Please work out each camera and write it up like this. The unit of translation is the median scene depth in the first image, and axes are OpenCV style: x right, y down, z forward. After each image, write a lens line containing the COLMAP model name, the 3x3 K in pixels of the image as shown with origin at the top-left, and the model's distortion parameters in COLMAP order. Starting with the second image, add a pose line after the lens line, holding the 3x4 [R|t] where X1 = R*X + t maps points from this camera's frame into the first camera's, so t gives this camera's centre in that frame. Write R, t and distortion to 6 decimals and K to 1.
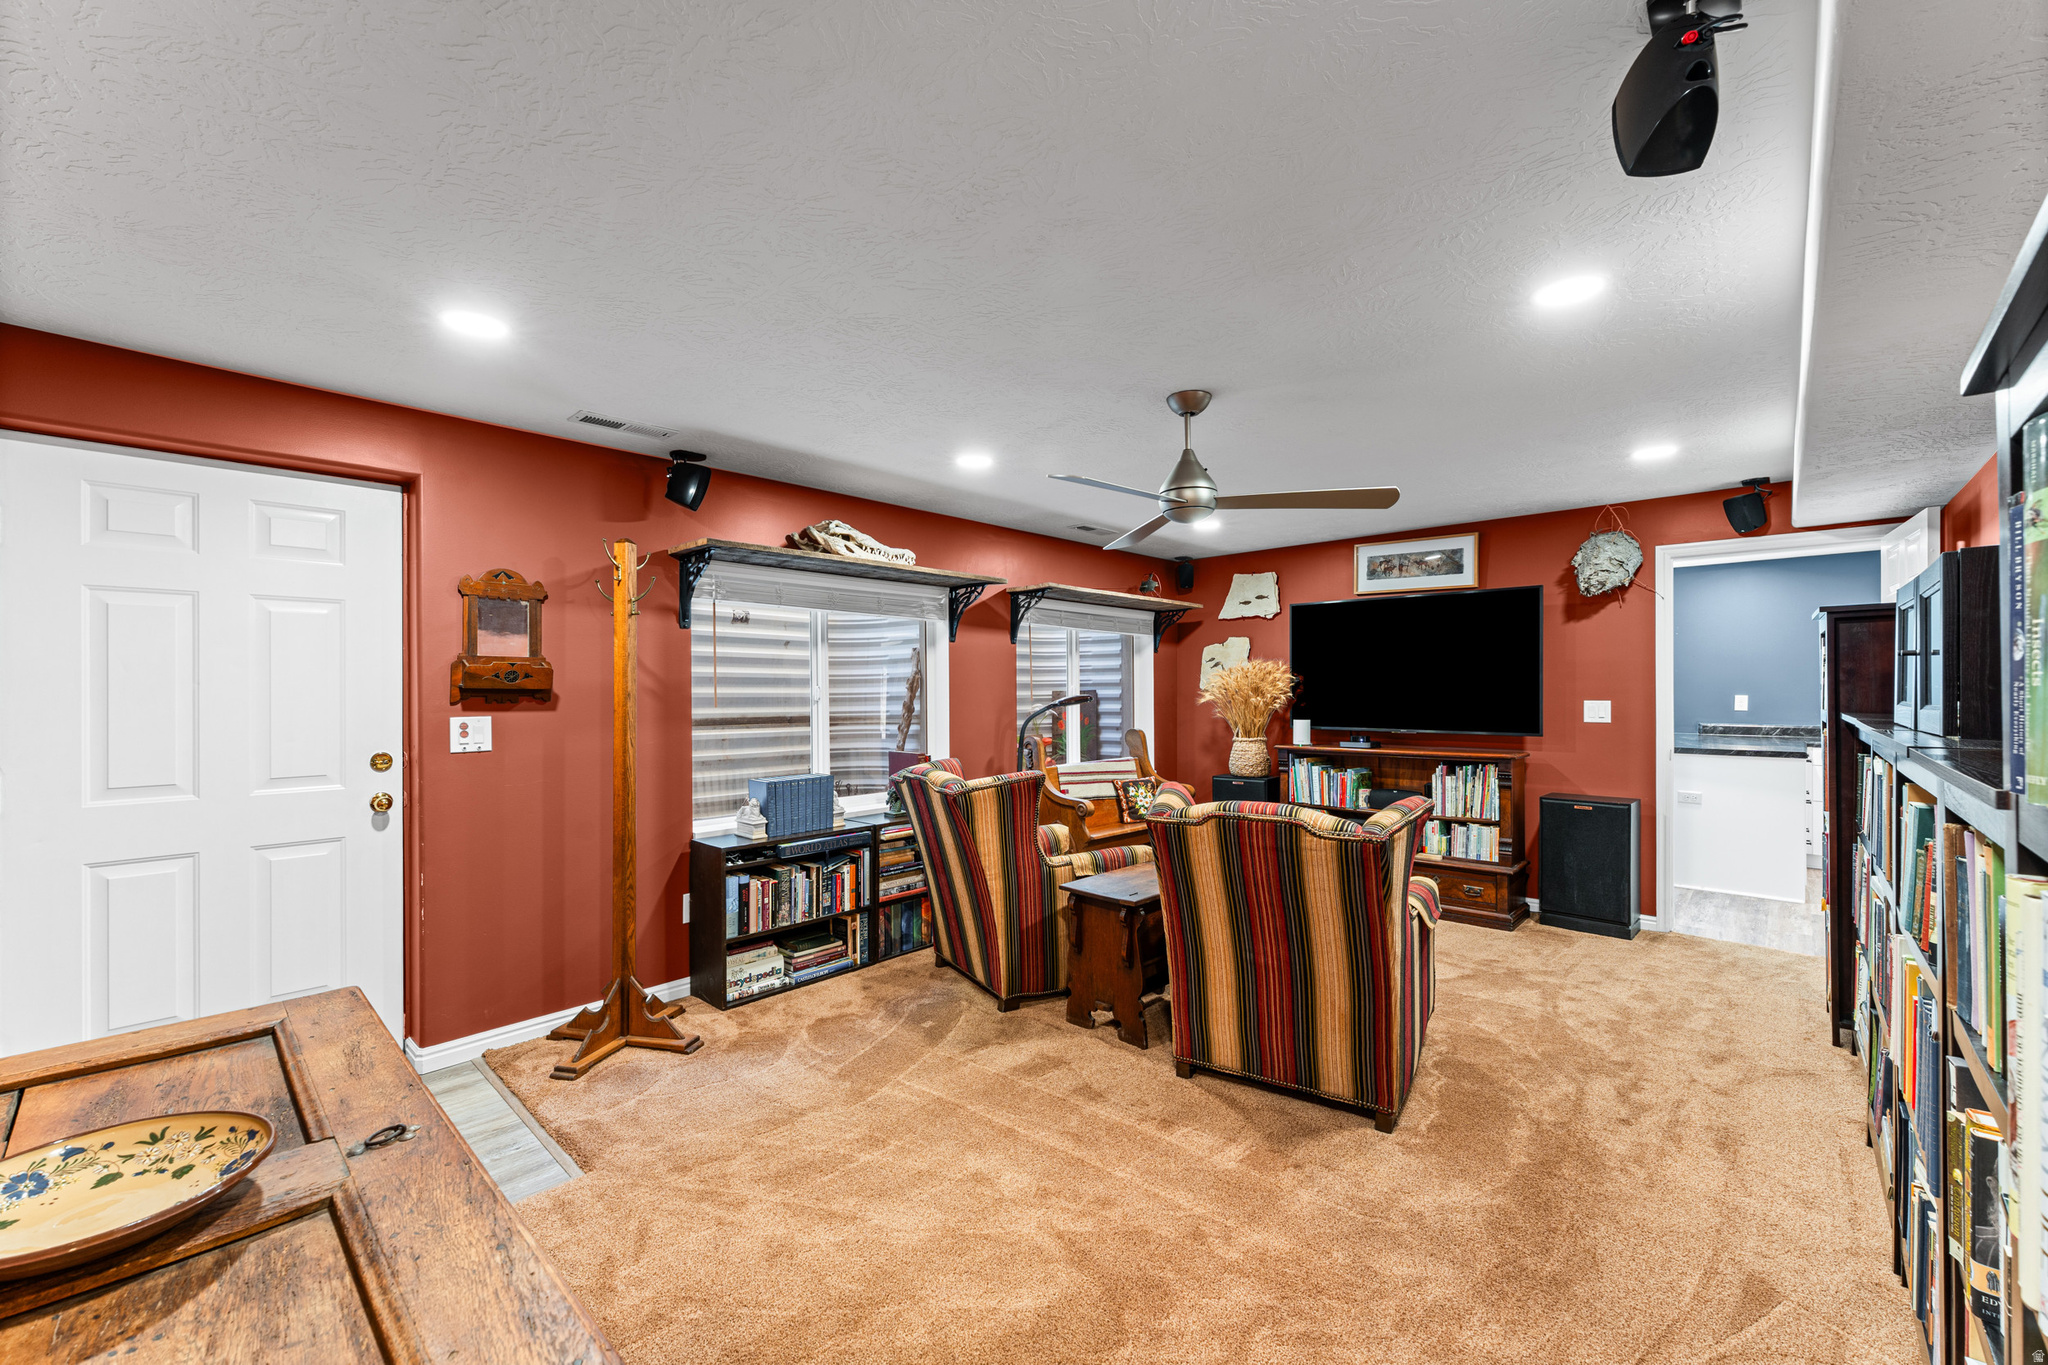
lens RADIAL K [[823.4, 0, 1013.8], [0, 823.4, 679.7], [0, 0, 1]] dist [0.001097, 0.000565]
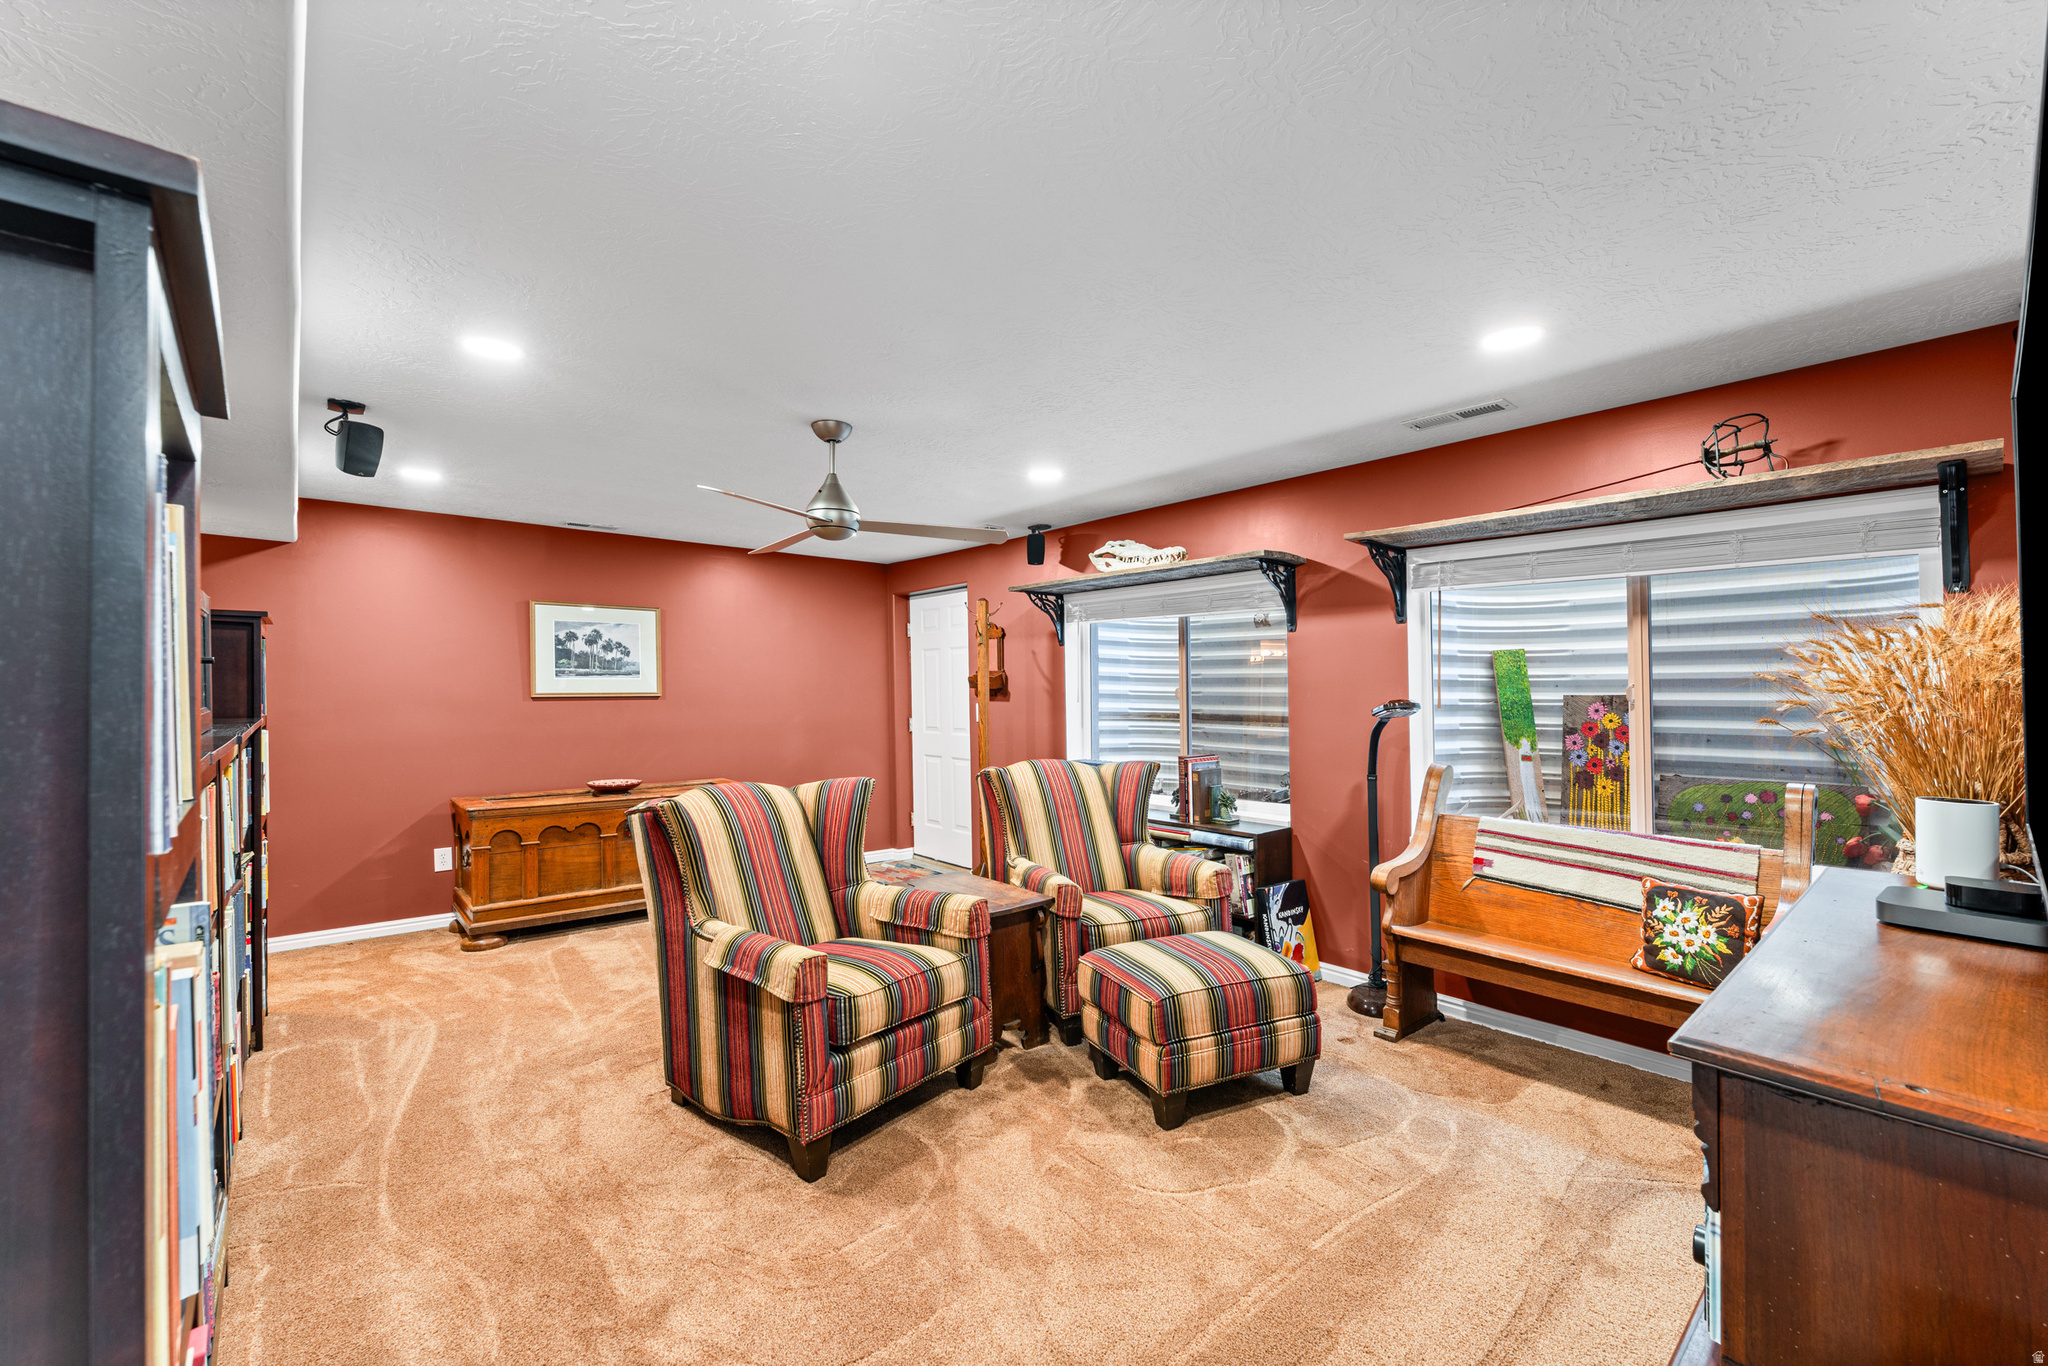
lens RADIAL K [[823.4, 0, 1014.5], [0, 823.4, 687.2], [0, 0, 1]] dist [0.001097, 0.000565]
pose [[-0.087103, 0.005232, -0.996186, 0.763106], [0.011741, 0.999922, 0.004225, 0.001964], [0.996130, -0.011328, -0.087158, 0.789802]]
